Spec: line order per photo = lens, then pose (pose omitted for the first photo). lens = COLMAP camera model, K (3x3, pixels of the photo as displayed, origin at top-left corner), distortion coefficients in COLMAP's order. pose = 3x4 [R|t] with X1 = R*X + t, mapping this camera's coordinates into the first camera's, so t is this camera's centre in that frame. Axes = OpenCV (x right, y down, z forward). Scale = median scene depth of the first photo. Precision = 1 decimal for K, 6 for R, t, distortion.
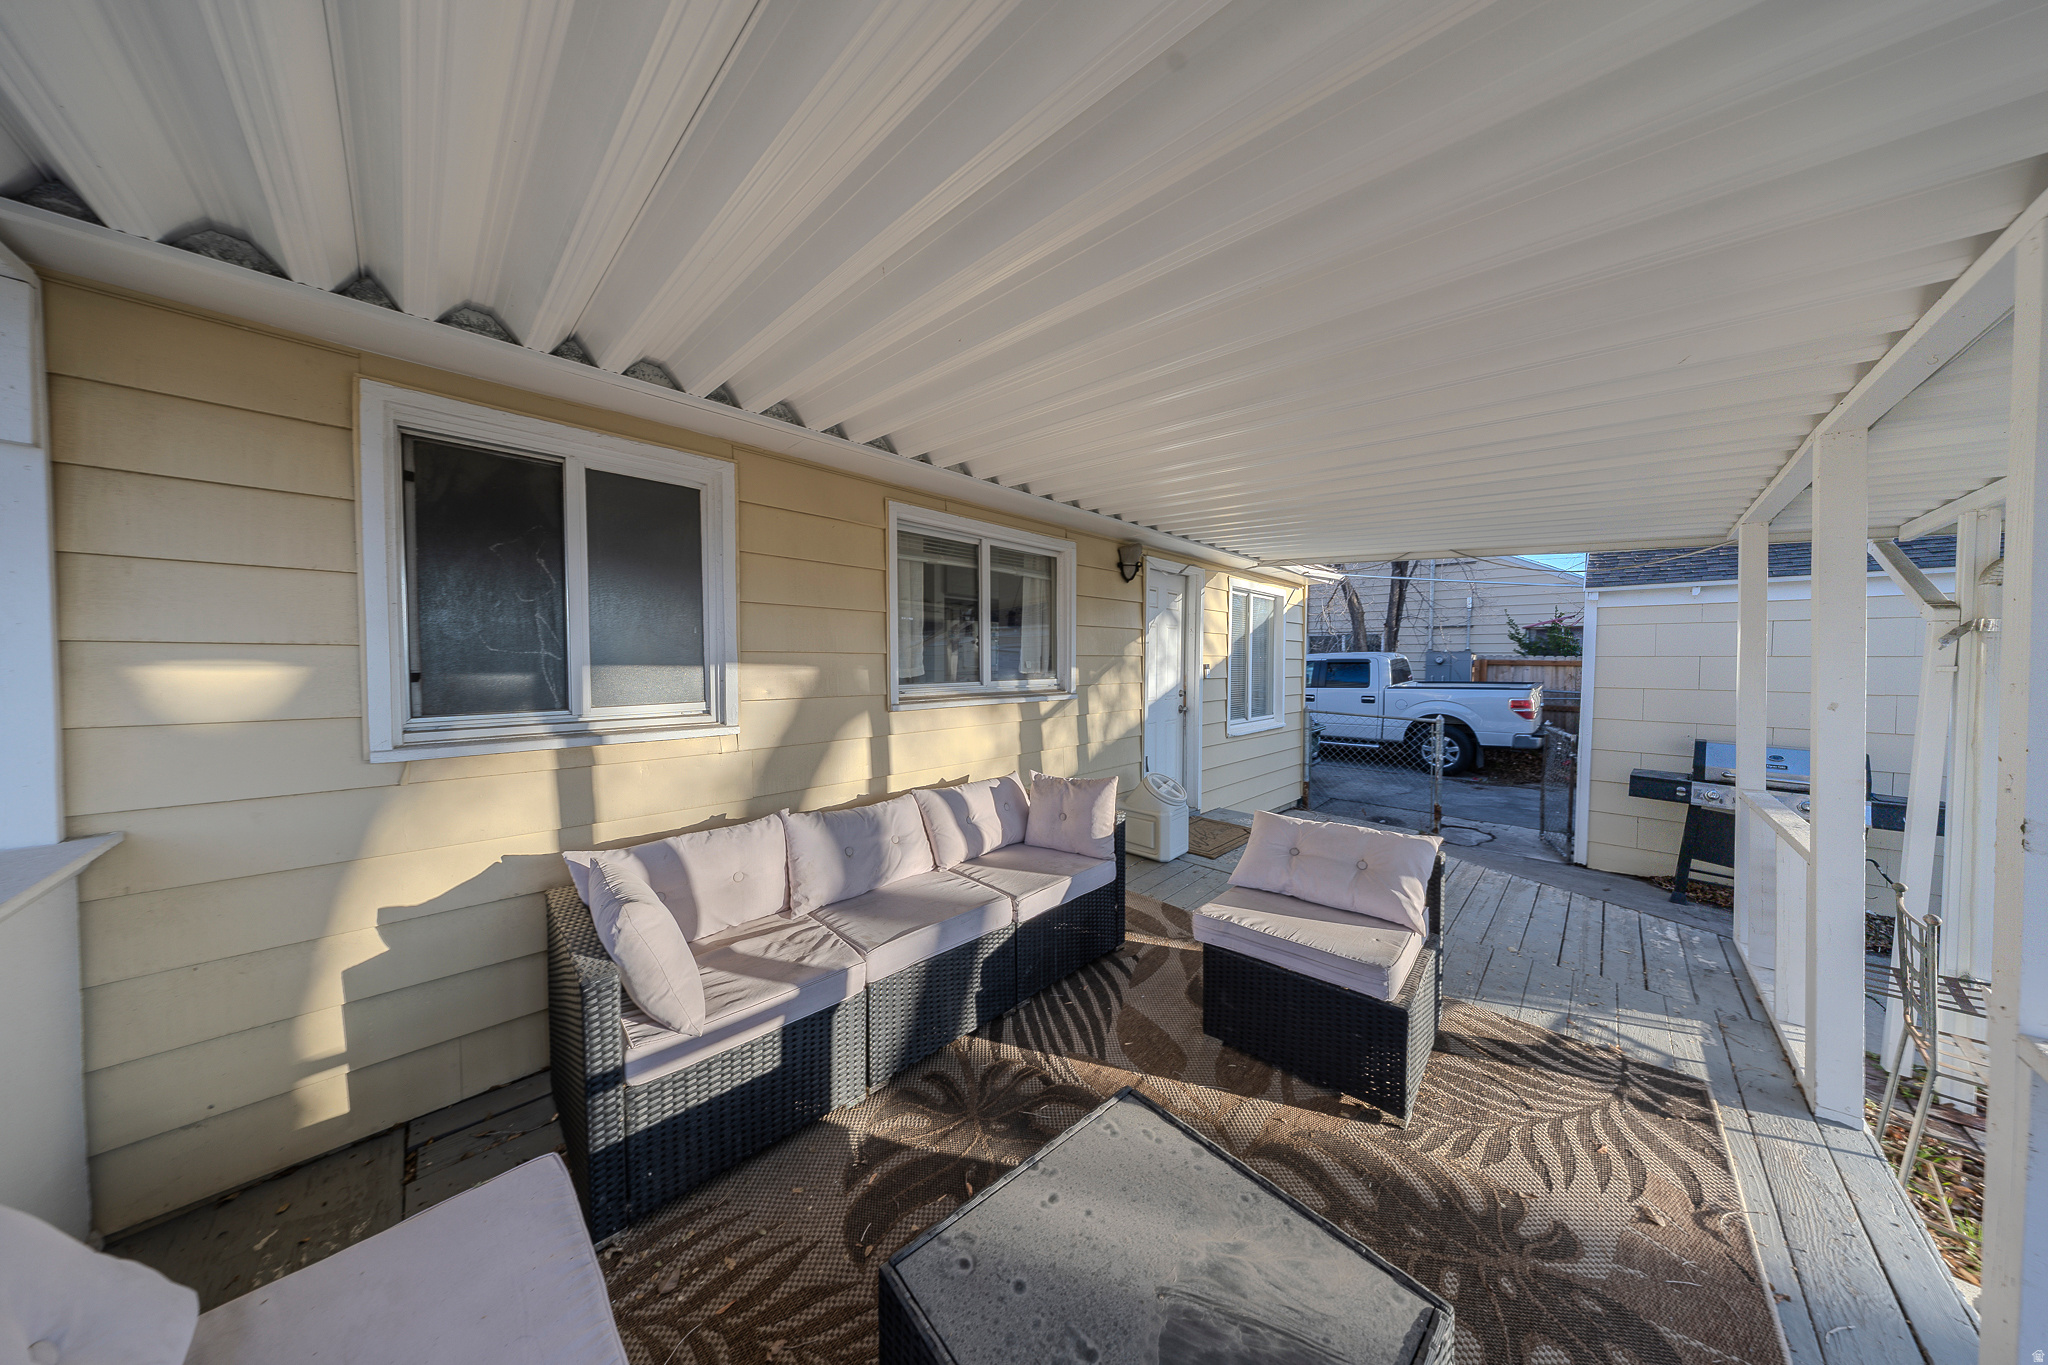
lens RADIAL K [[620.3, 0, 1016.4], [0, 620.3, 676.8], [0, 0, 1]] dist [-0.002188, -0.000039]
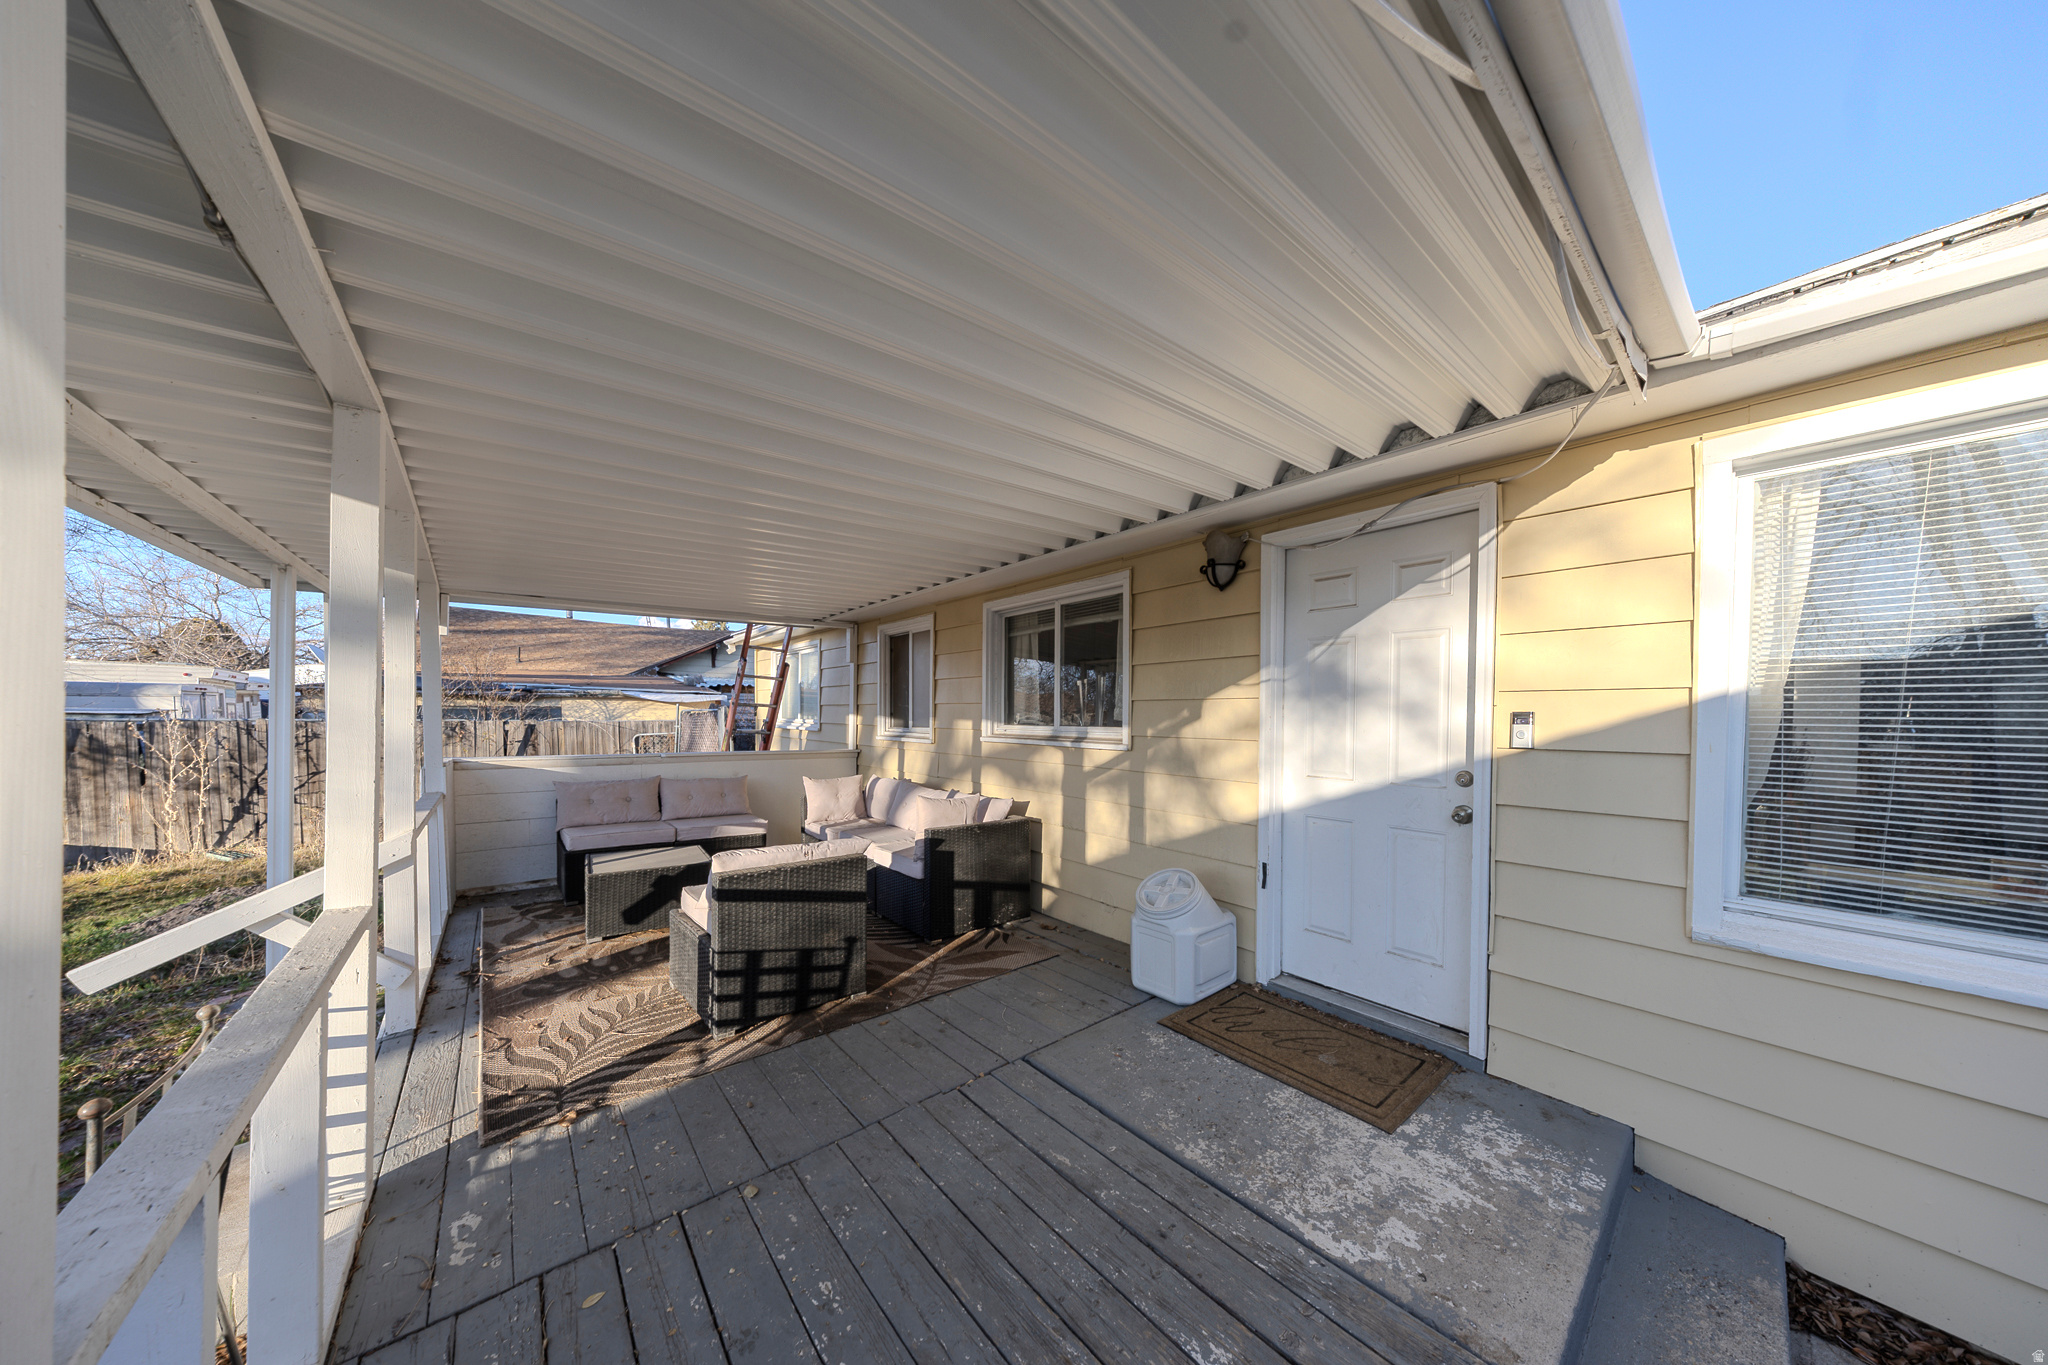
lens RADIAL K [[620.3, 0, 1043.4], [0, 620.3, 709.2], [0, 0, 1]] dist [-0.002188, -0.000039]
pose [[-0.088370, -0.006890, -0.996064, 1.872274], [-0.027400, 0.999614, -0.004484, -0.018315], [0.995711, 0.026896, -0.088524, 1.809342]]
